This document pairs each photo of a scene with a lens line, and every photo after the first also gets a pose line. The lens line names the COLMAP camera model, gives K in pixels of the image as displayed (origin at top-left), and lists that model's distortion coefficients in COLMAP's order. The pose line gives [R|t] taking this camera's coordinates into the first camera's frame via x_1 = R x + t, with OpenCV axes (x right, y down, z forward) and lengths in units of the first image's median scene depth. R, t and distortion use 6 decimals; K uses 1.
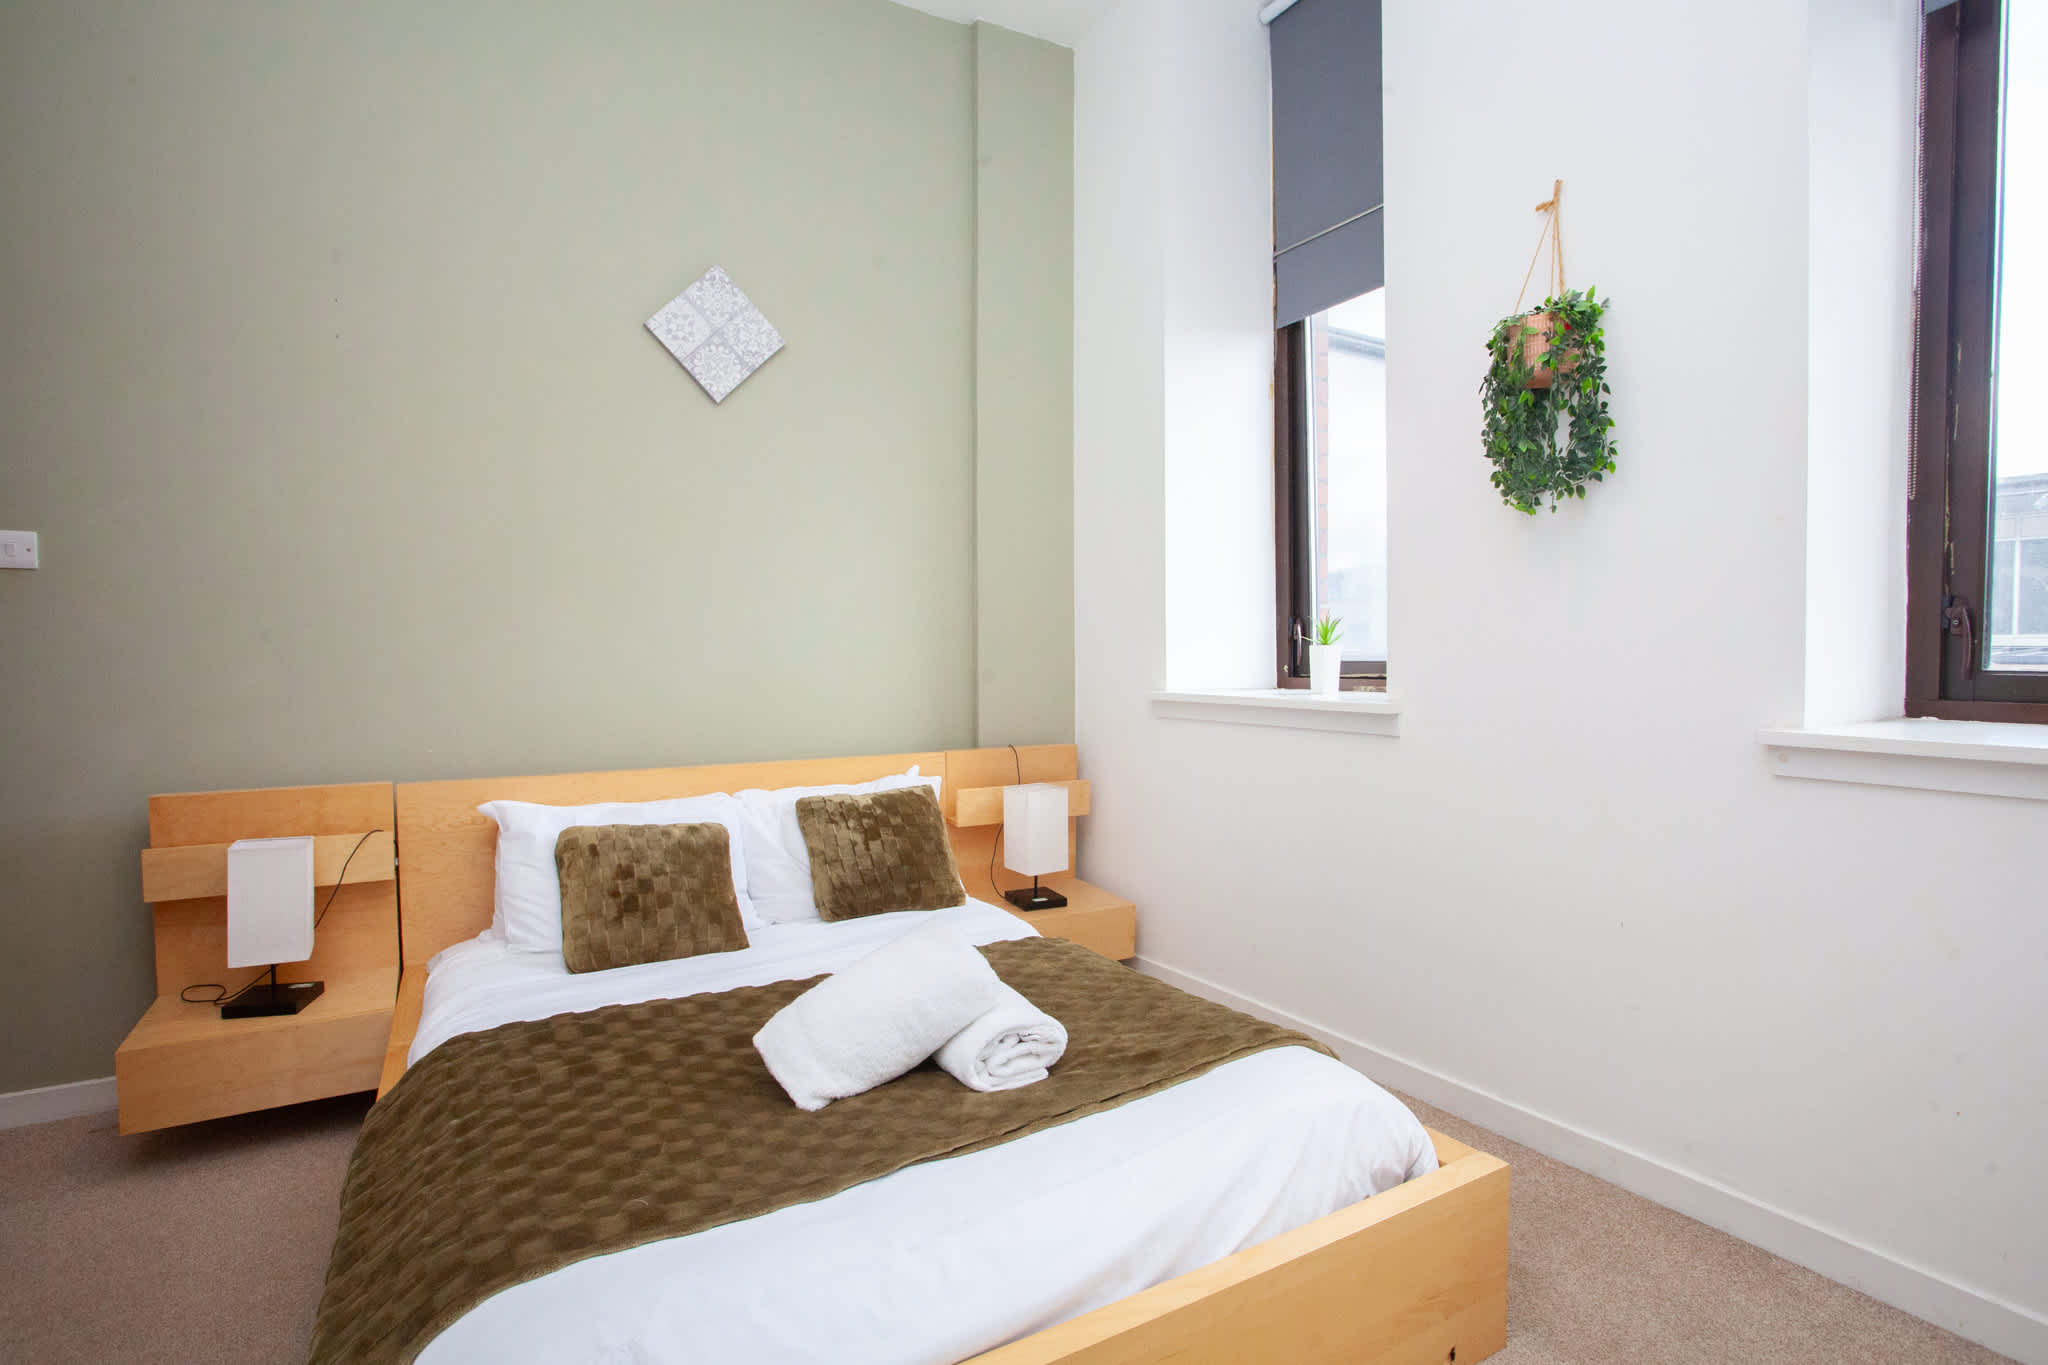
lens RADIAL K [[1006.2, 0, 1017.5], [0, 1006.2, 674.9], [0, 0, 1]] dist [-0.068026, 0.029254]
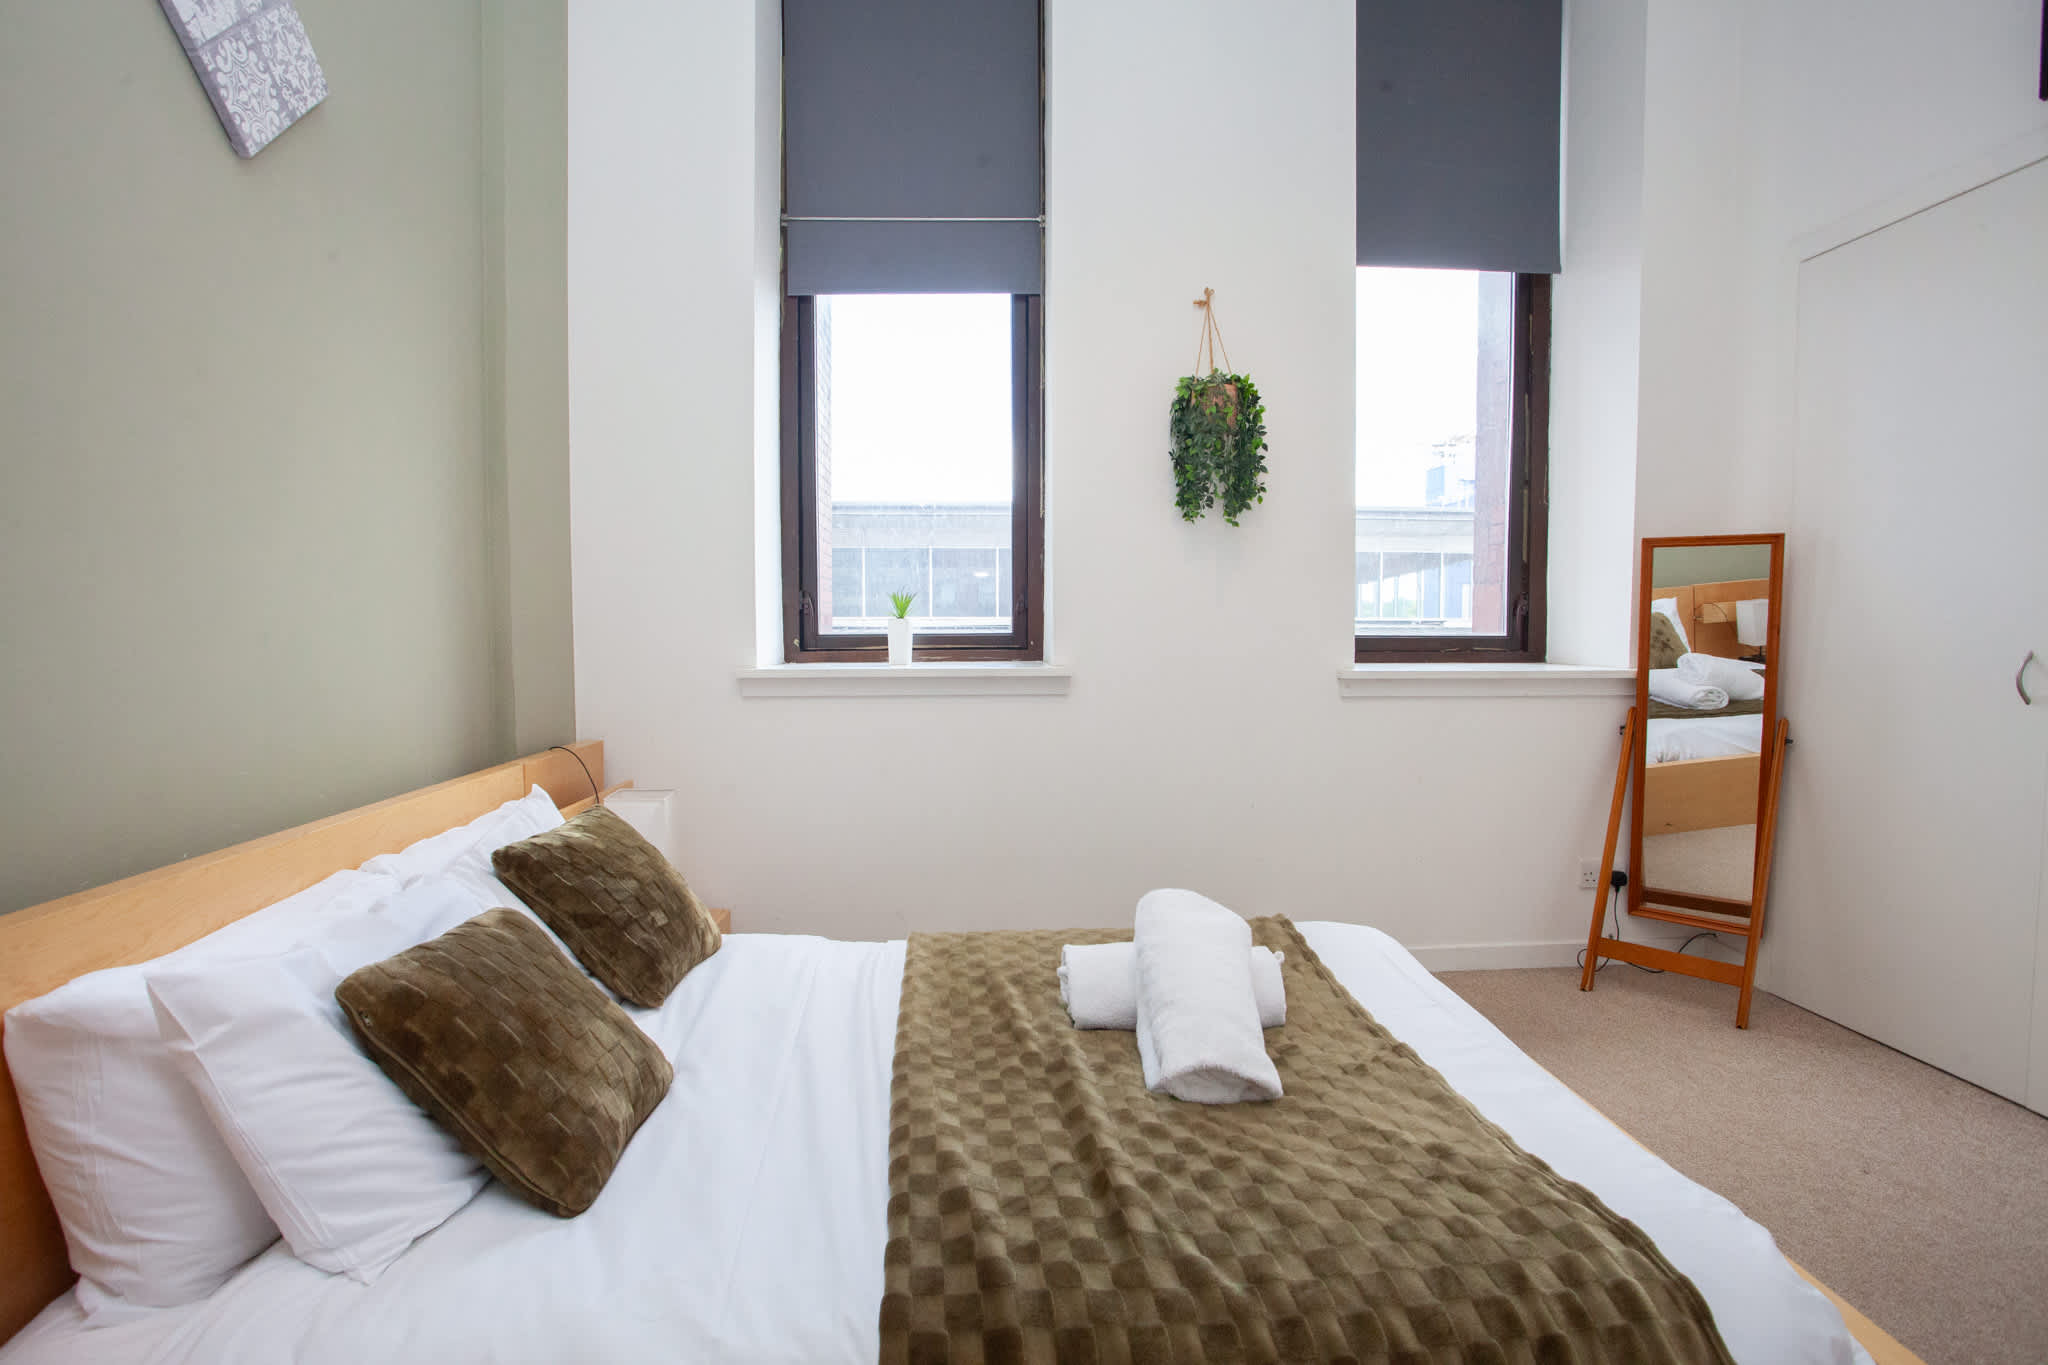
lens RADIAL K [[1006.2, 0, 1008.6], [0, 1006.2, 682.6], [0, 0, 1]] dist [-0.068026, 0.029254]
pose [[0.467593, -0.046048, 0.882743, -0.731091], [0.022137, 0.998939, 0.040384, -0.003104], [-0.883666, 0.000658, 0.468117, 0.495296]]
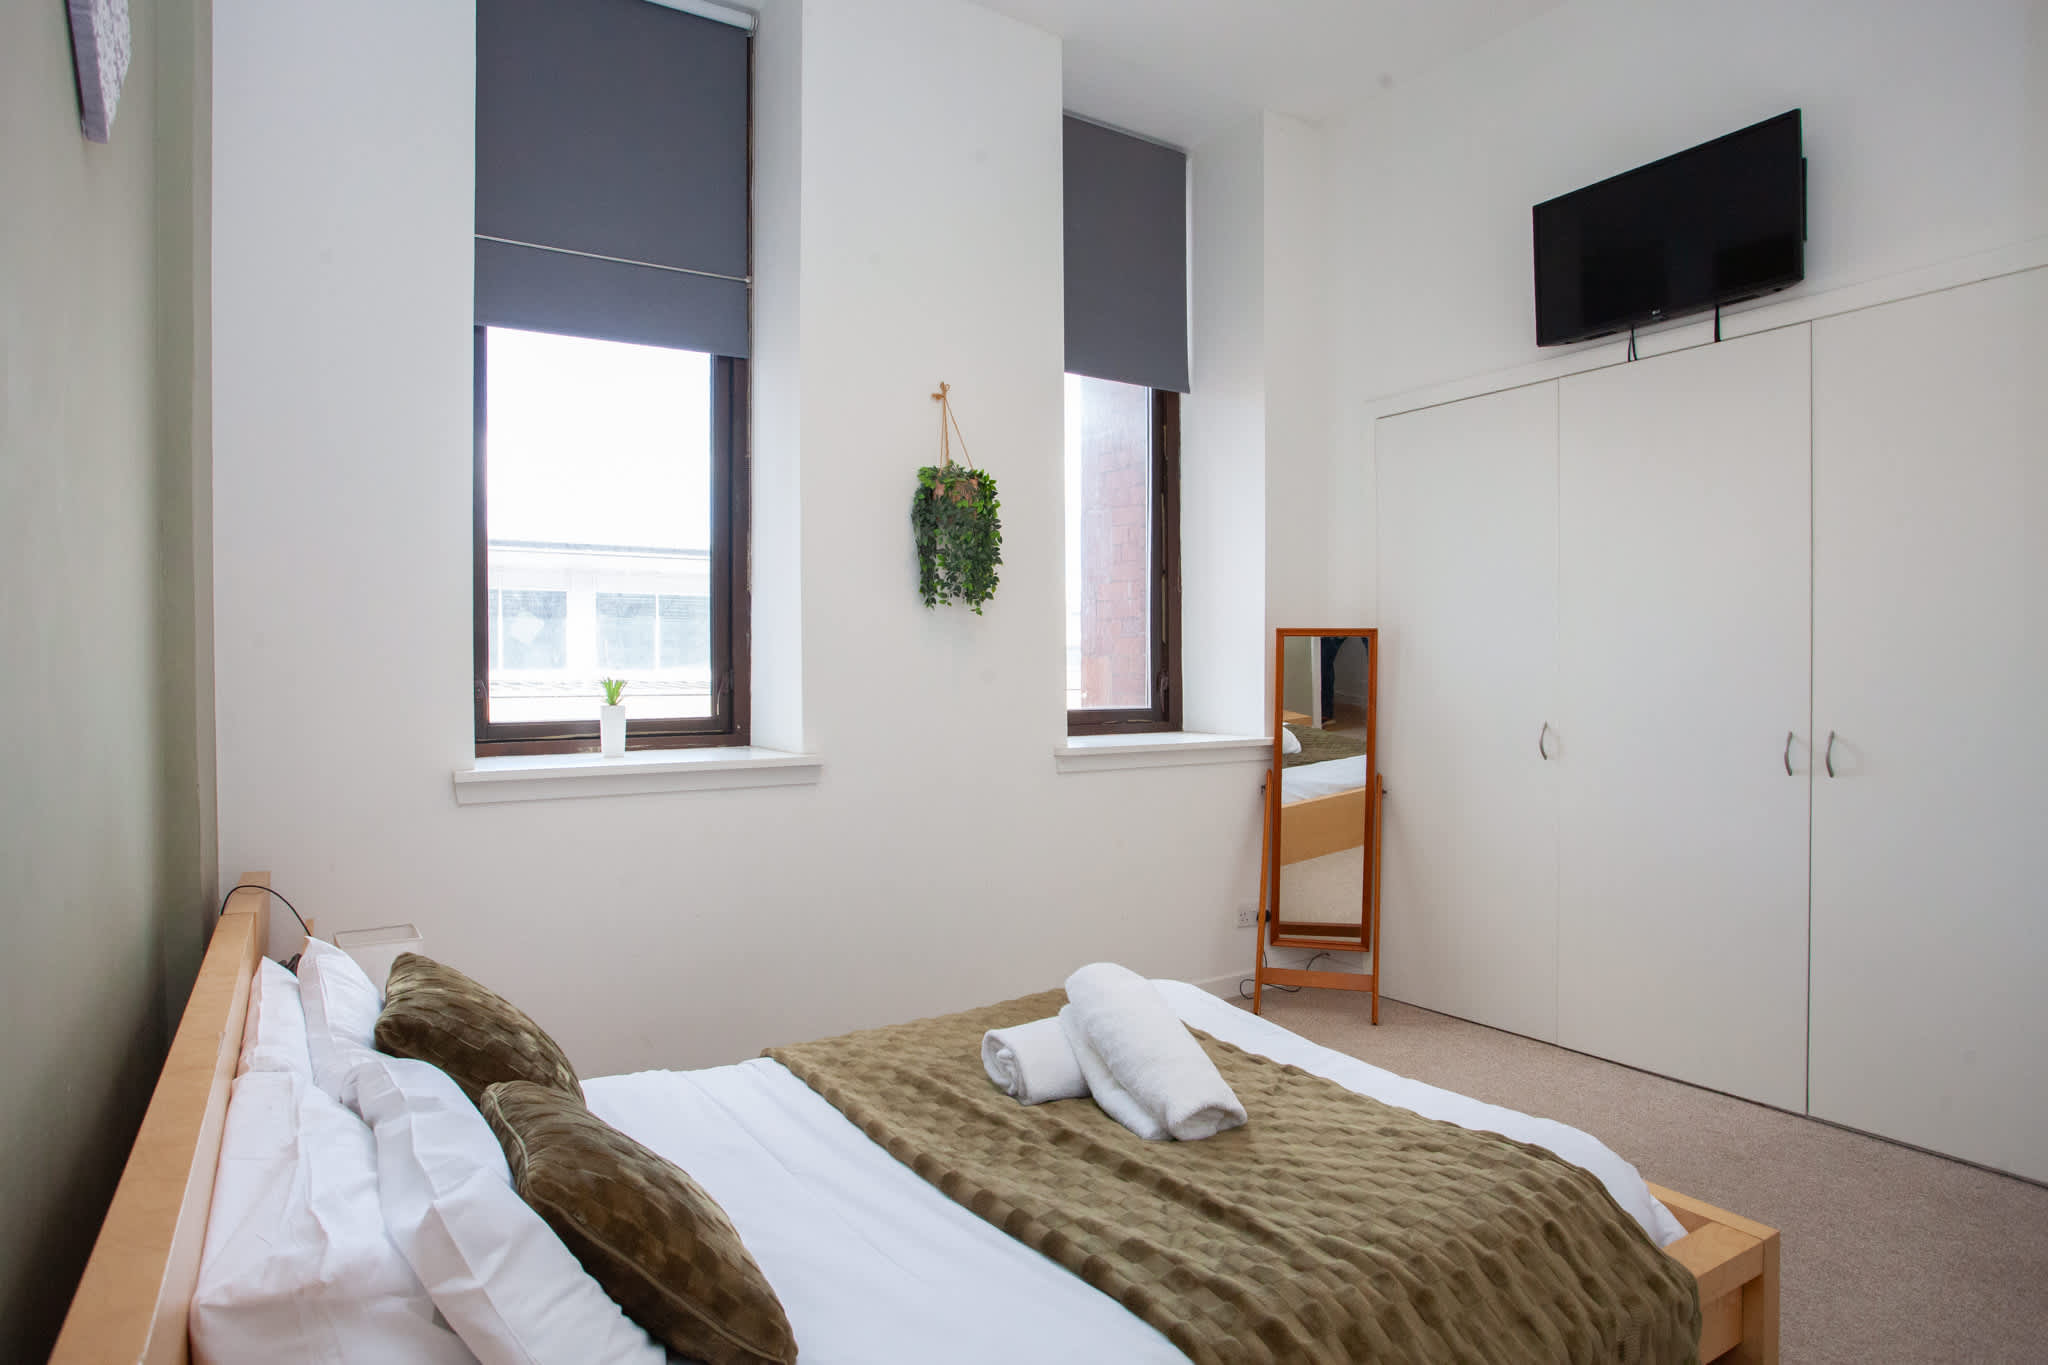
lens RADIAL K [[1108.0, 0, 1022.4], [0, 1108.0, 695.2], [0, 0, 1]] dist [-0.044427, 0.002569]
pose [[-0.019371, -0.011871, 0.999742, -0.922885], [0.032037, 0.999409, 0.012488, -0.049211], [-0.999299, 0.032271, -0.018980, 0.785416]]
